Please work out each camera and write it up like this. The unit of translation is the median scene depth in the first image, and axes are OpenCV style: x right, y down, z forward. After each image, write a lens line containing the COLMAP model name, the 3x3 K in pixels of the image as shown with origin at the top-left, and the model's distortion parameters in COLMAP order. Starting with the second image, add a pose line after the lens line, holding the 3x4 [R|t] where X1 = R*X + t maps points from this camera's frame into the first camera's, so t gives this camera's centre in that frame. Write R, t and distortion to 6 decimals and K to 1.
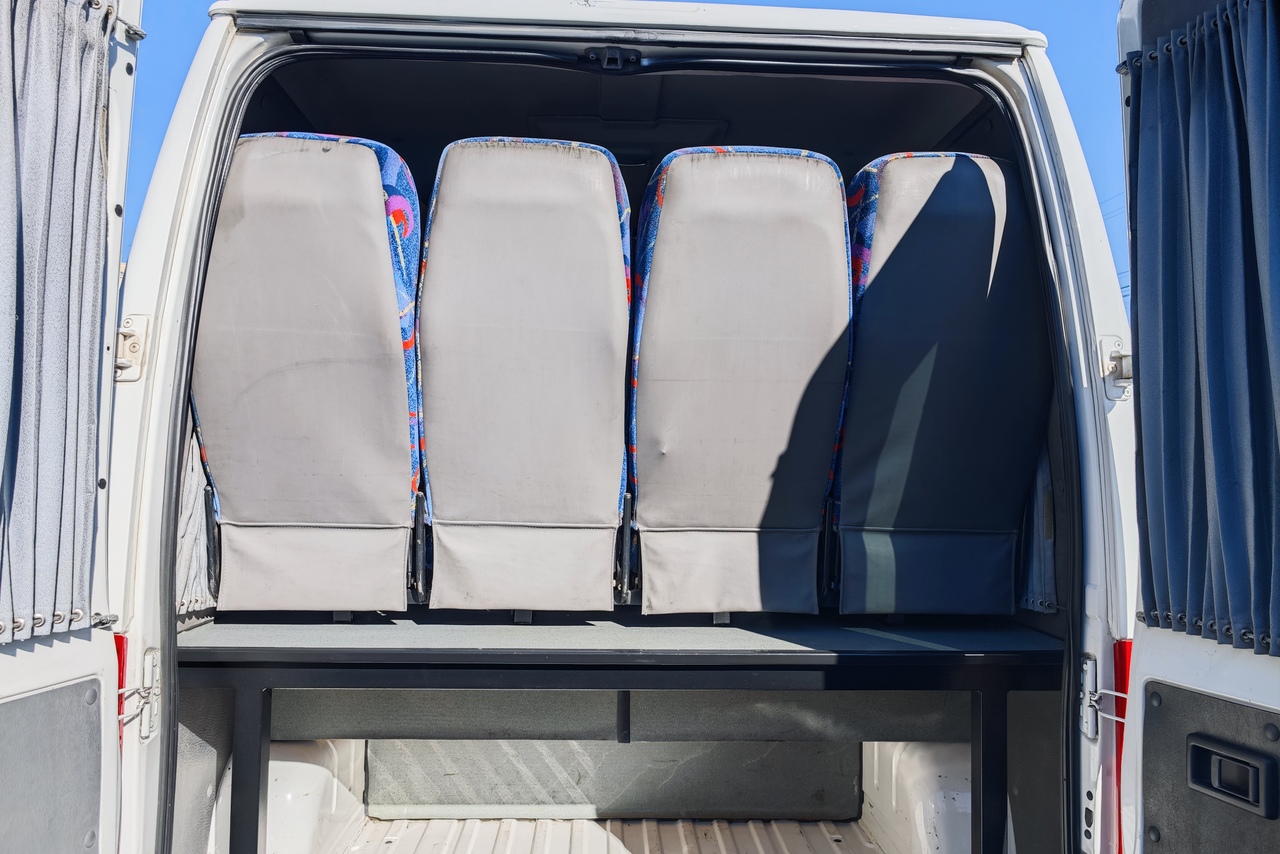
lens RADIAL K [[910.4, 0, 631.6], [0, 910.4, 419.3], [0, 0, 1]] dist [0.000469, -0.009716]
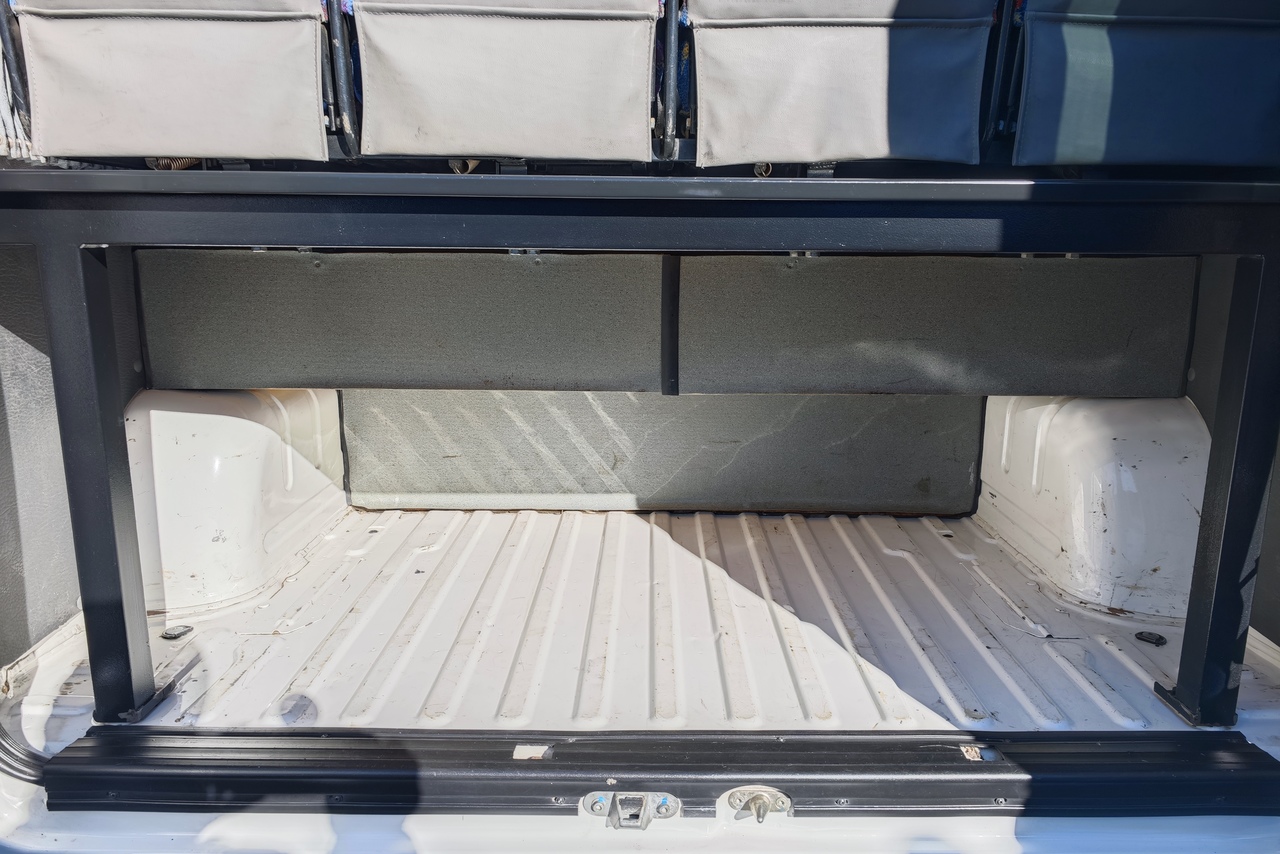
lens RADIAL K [[941.0, 0, 640.0], [0, 941.0, 427.0], [0, 0, 1]] dist [0.073938, -0.144867]
pose [[0.998915, 0.000469, -0.046558, 0.002689], [0.011605, 0.965884, 0.258713, 0.215402], [0.045091, -0.258973, 0.964831, 0.311251]]
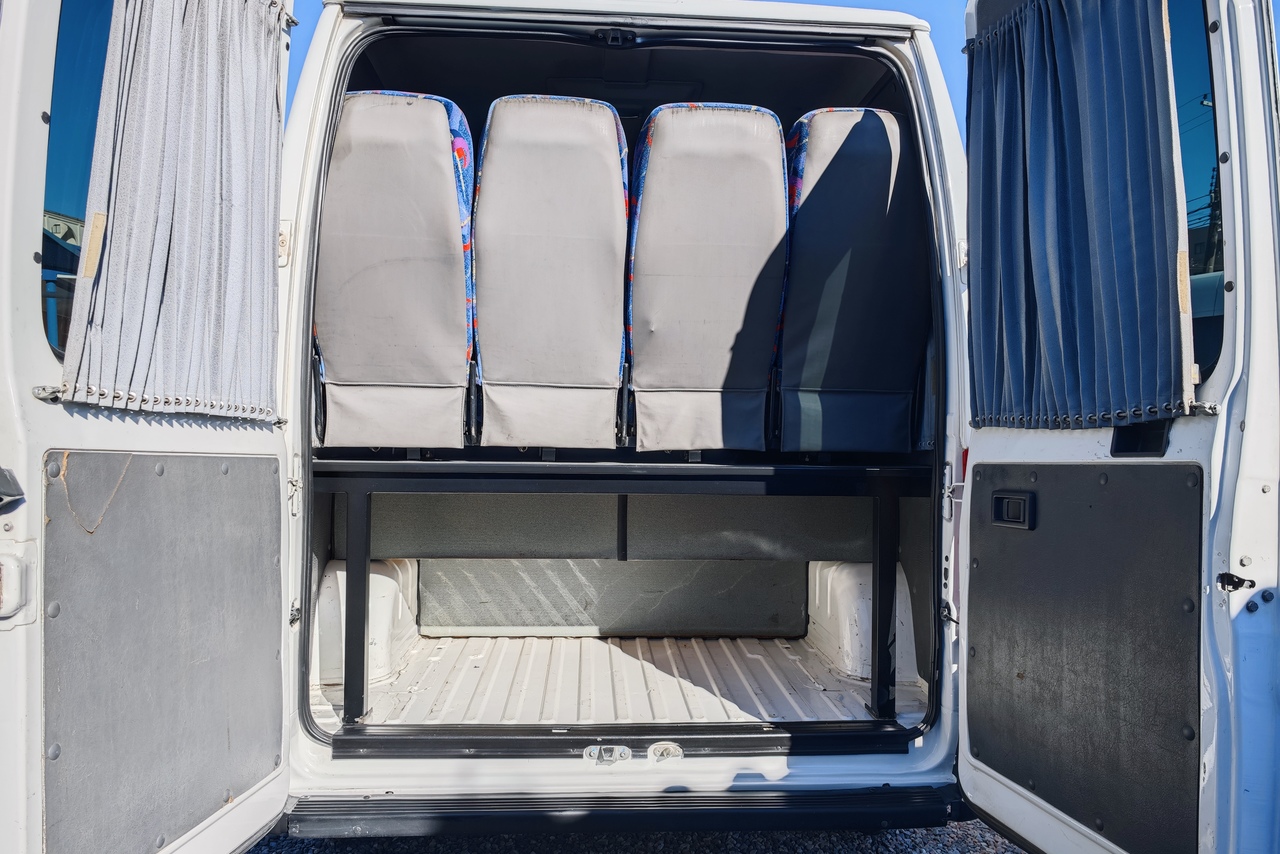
lens RADIAL K [[877.9, 0, 642.2], [0, 877.9, 406.7], [0, 0, 1]] dist [0.034005, -0.084246]
pose [[0.999724, -0.002135, 0.023386, -0.010608], [0.001176, 0.999161, 0.040930, 0.092471], [-0.023454, -0.040892, 0.998888, -0.306103]]
